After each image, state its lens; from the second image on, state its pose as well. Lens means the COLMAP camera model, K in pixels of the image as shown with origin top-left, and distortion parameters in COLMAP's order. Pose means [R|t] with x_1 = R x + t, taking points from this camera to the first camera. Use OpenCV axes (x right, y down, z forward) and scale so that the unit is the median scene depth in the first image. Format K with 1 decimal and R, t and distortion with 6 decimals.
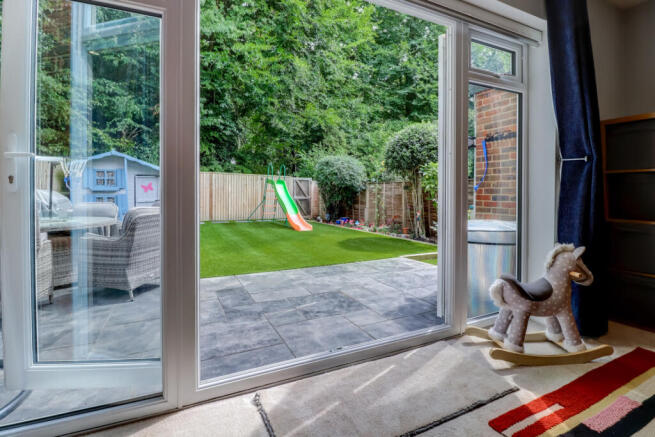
lens RADIAL K [[312.3, 0, 328.6], [0, 312.3, 194.8], [0, 0, 1]] dist [-0.004581, -0.000769]
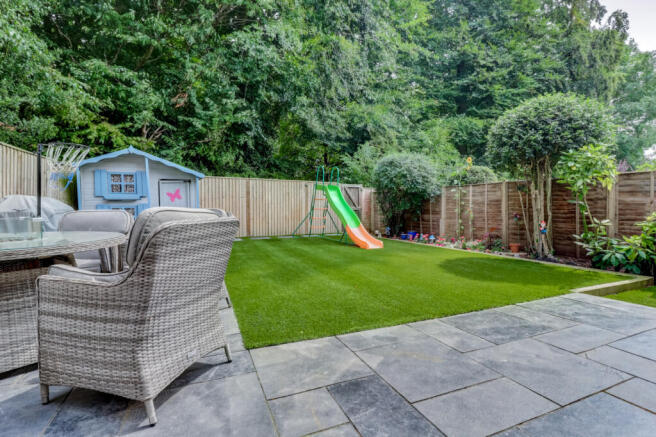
lens RADIAL K [[312.7, 0, 326.1], [0, 312.7, 219.3], [0, 0, 1]] dist [-0.004581, -0.000769]
pose [[0.997362, -0.012548, -0.071499, -0.115012], [0.014723, 0.999442, 0.029973, 0.015653], [0.071083, -0.030947, 0.996990, 0.191270]]
